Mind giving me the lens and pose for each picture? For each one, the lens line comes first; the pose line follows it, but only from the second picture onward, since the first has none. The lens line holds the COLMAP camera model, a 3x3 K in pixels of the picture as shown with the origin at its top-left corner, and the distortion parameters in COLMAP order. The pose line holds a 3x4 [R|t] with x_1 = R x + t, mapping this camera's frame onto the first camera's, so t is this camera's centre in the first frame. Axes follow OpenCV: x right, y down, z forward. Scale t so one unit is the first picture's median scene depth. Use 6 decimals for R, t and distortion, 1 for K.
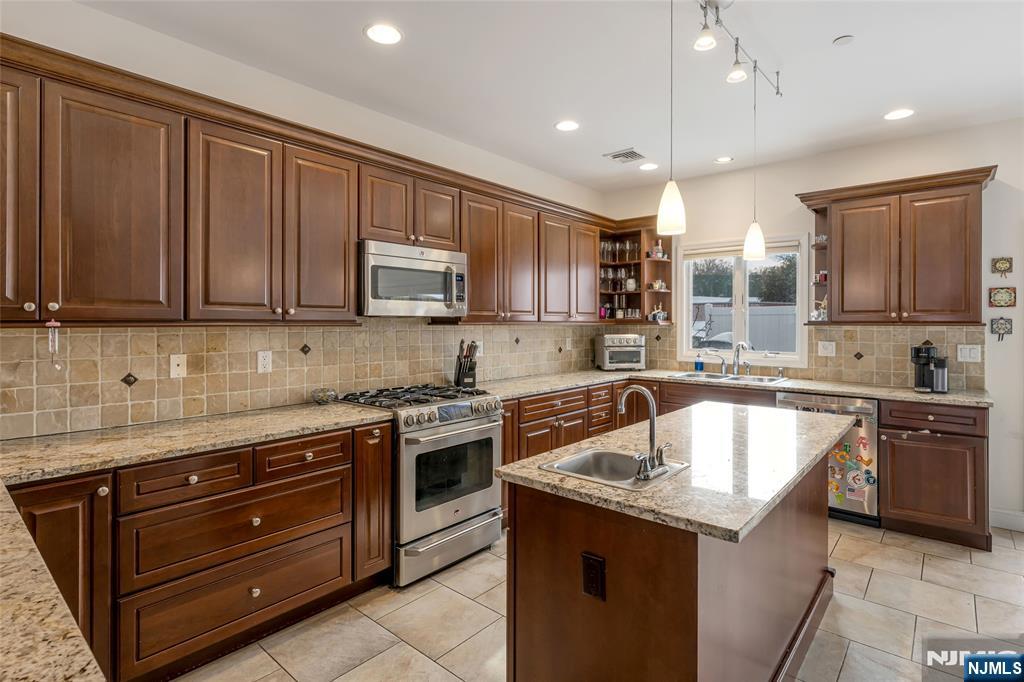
lens RADIAL K [[511.3, 0, 515.8], [0, 511.3, 325.0], [0, 0, 1]] dist [-0.001137, 0.000233]
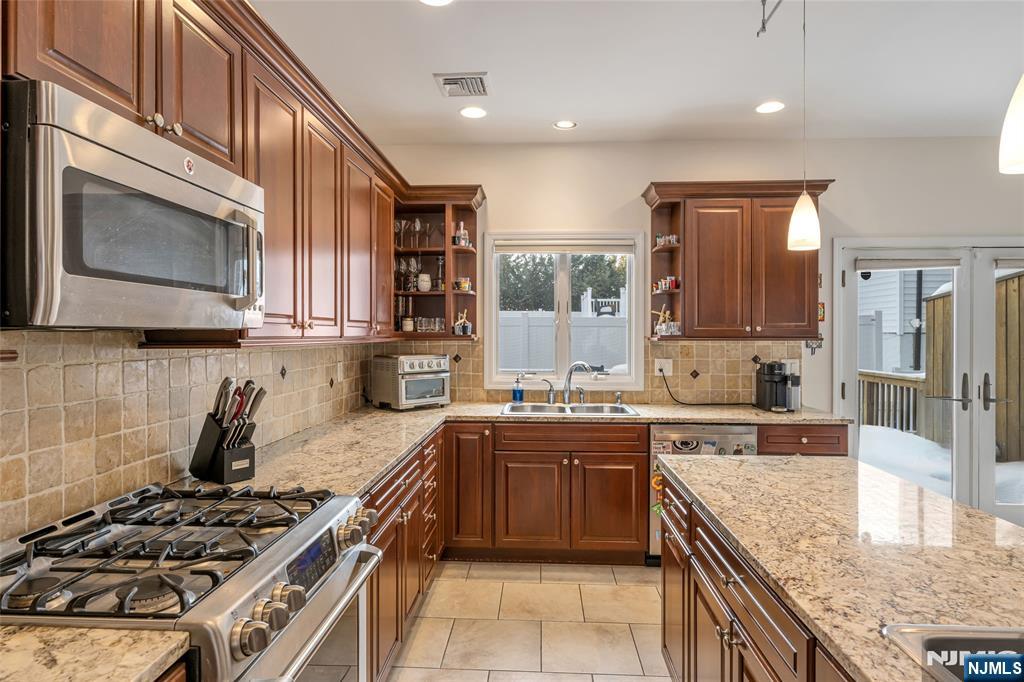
lens RADIAL K [[580.3, 0, 511.4], [0, 580.3, 334.0], [0, 0, 1]] dist [0.000440, 0.001061]
pose [[0.792828, -0.001039, 0.609445, -0.209748], [0.003203, 0.999992, -0.002462, -0.008732], [-0.609437, 0.003904, 0.792825, 0.409736]]
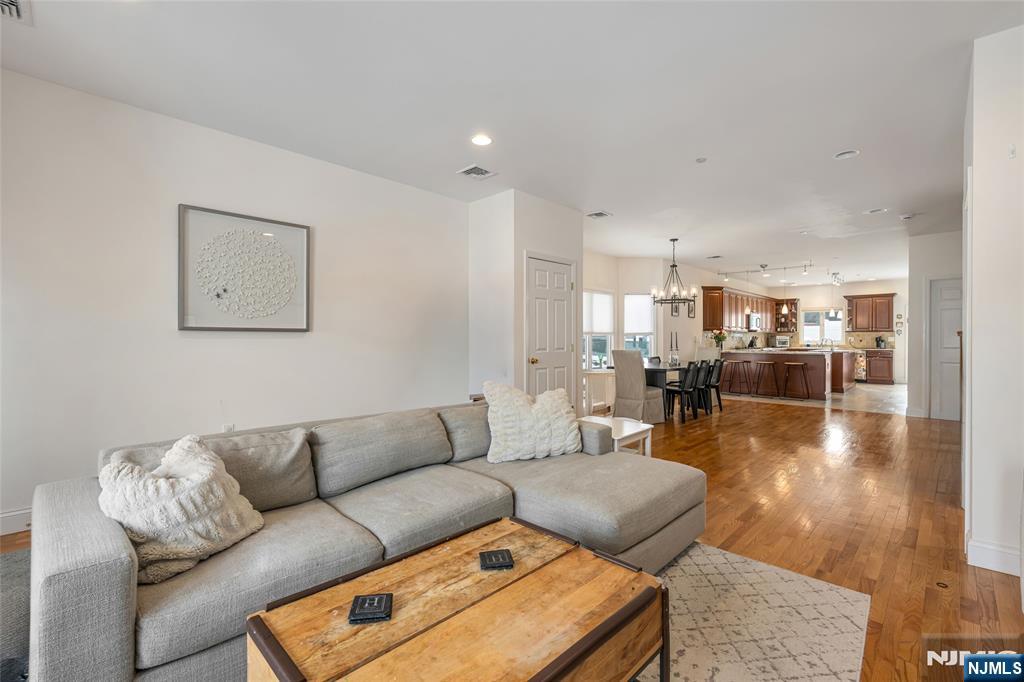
lens RADIAL K [[447.2, 0, 512.0], [0, 447.2, 341.0], [0, 0, 1]] dist [-0.001116, -0.000054]
pose [[0.998013, -0.000414, -0.063013, -1.632936], [0.000470, 1.000000, 0.000877, 0.061001], [0.063013, -0.000905, 0.998012, -2.369204]]
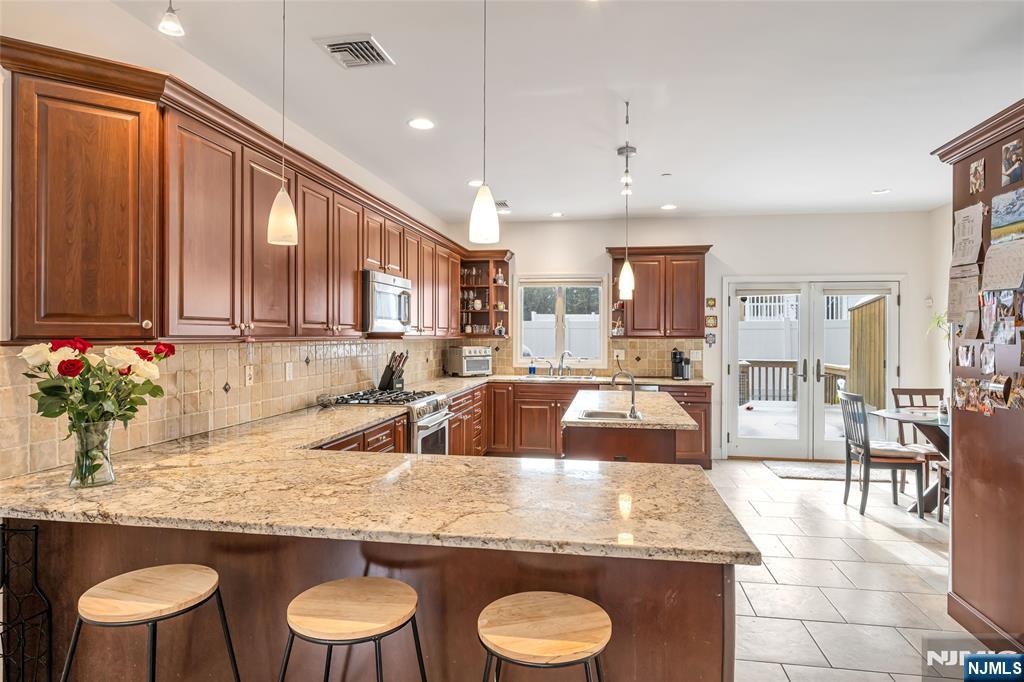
lens RADIAL K [[586.7, 0, 518.0], [0, 586.7, 335.8], [0, 0, 1]] dist [-0.003171, -0.000325]
pose [[0.854050, 0.000023, 0.520192, -0.538678], [0.000985, 0.999998, -0.001662, -0.004387], [-0.520191, 0.001932, 0.854048, -0.288184]]
